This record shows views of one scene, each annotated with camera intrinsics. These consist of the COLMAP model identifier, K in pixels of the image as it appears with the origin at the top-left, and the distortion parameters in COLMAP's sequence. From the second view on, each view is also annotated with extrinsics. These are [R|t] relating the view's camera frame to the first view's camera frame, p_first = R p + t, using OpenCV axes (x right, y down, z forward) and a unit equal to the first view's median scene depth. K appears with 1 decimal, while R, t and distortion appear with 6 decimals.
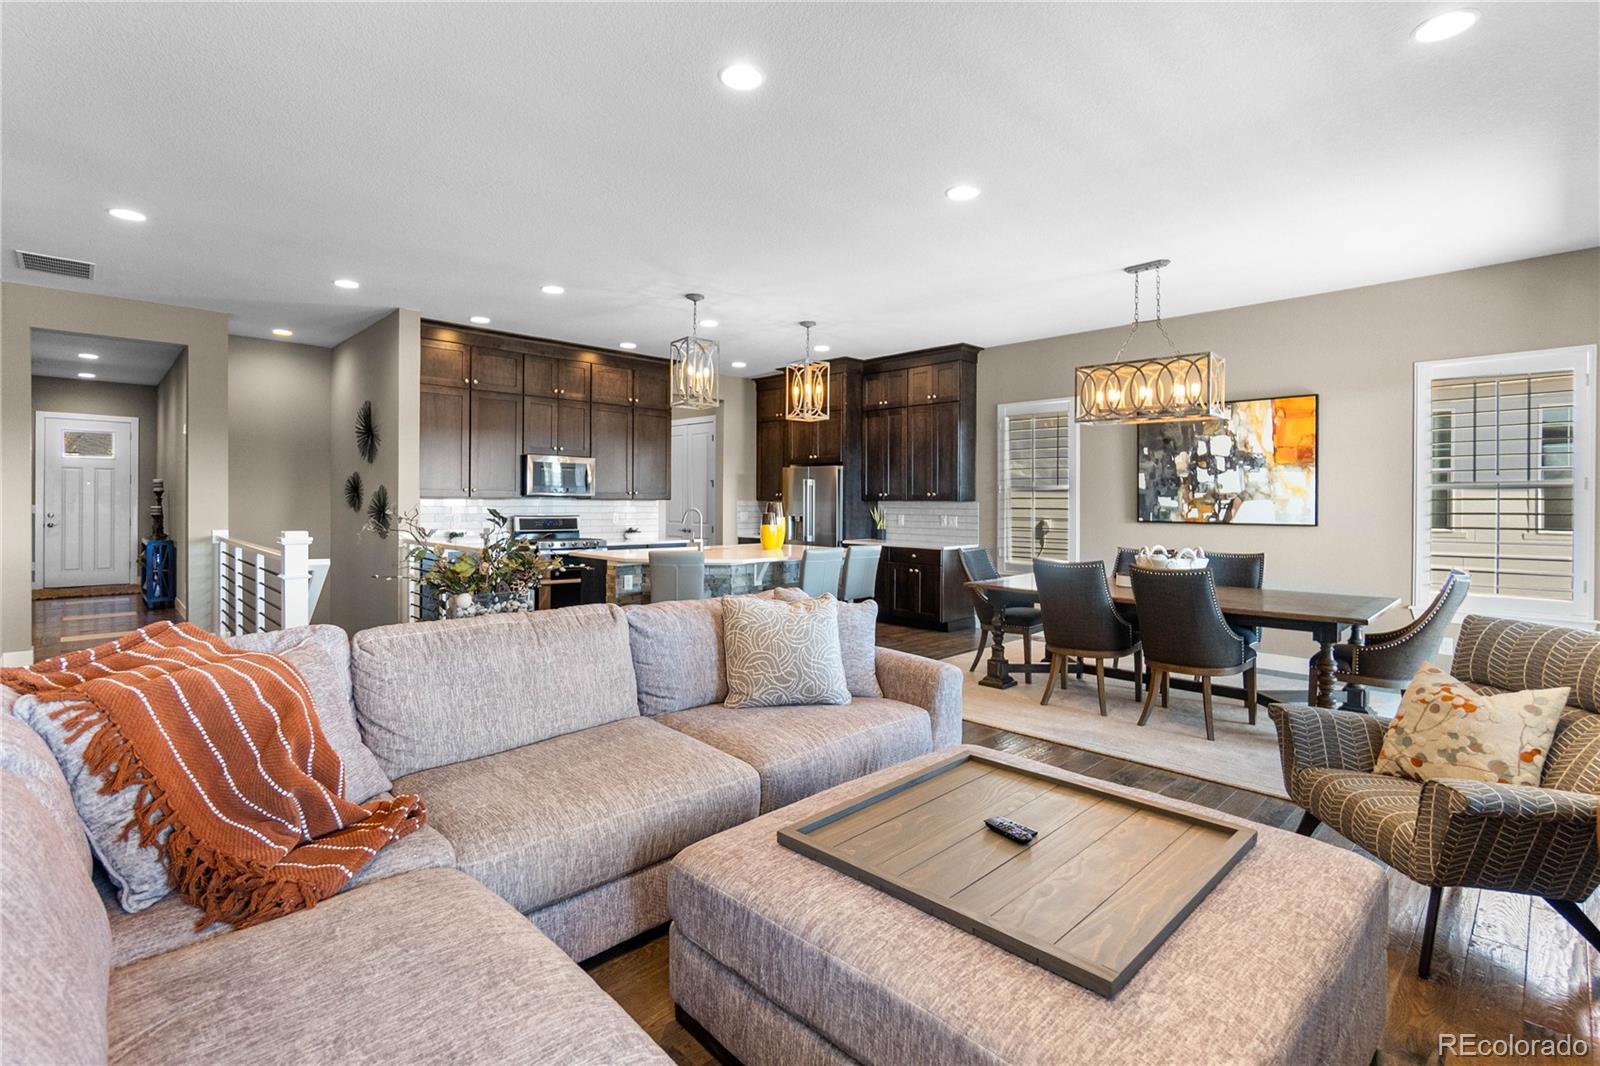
lens RADIAL K [[765.4, 0, 795.2], [0, 765.4, 503.4], [0, 0, 1]] dist [0.002123, -0.000746]
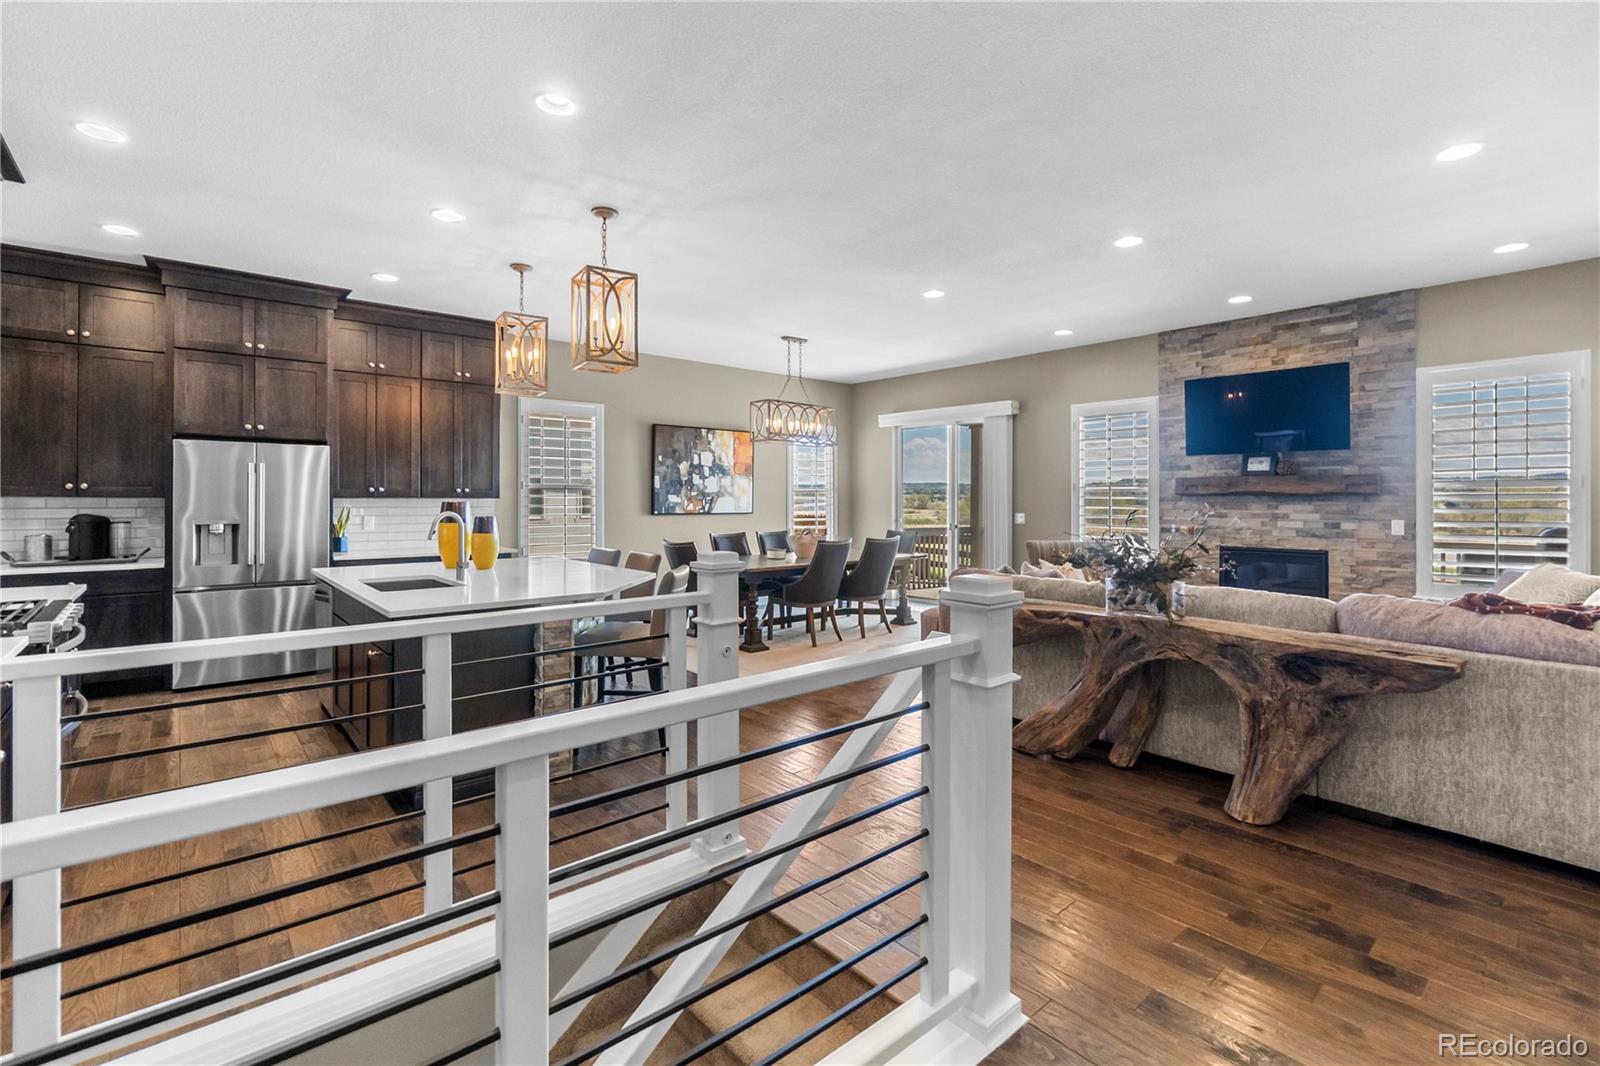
lens RADIAL K [[716.3, 0, 819.8], [0, 716.3, 496.1], [0, 0, 1]] dist [0.000151, -0.000061]
pose [[0.039310, -0.000869, 0.999227, -0.687774], [0.000920, 0.999999, 0.000833, -0.006728], [-0.999227, 0.000886, 0.039311, 0.673238]]
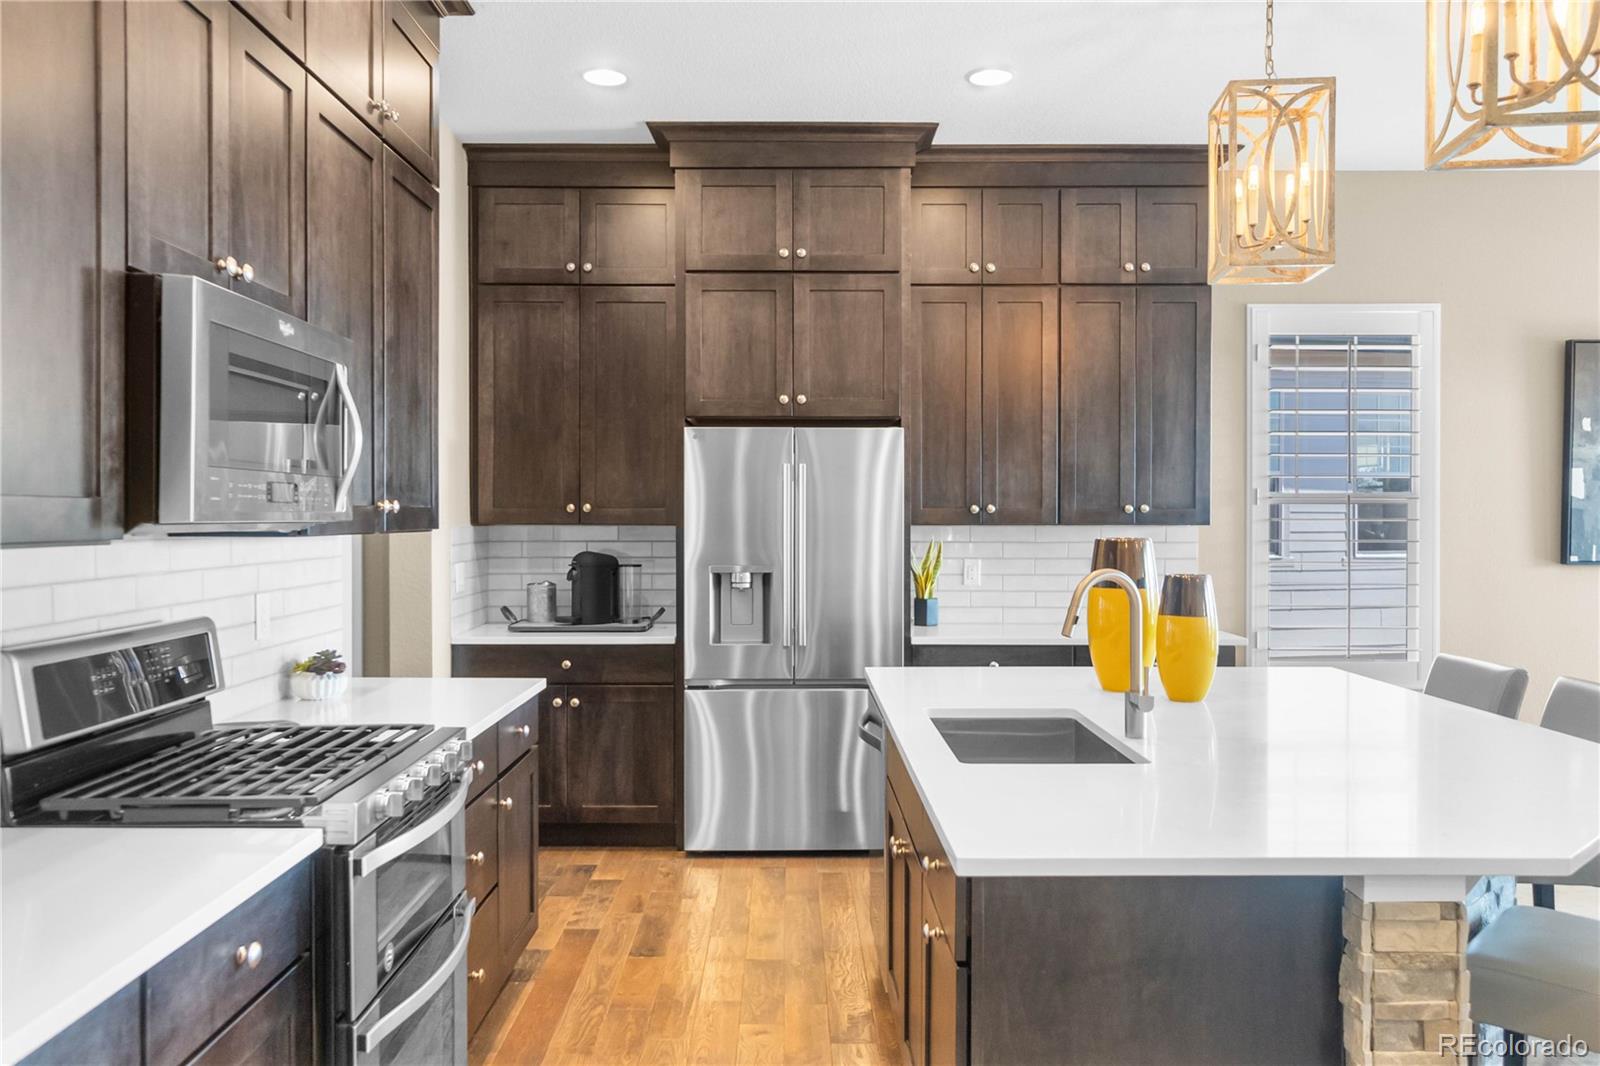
lens RADIAL K [[1256.2, 0, 807.5], [0, 1256.2, 535.7], [0, 0, 1]] dist [-0.011439, 0.021653]
pose [[0.686493, -0.018154, 0.726909, -0.494050], [0.005748, 0.999793, 0.019540, -0.013370], [-0.727113, -0.009236, 0.686455, 0.780998]]
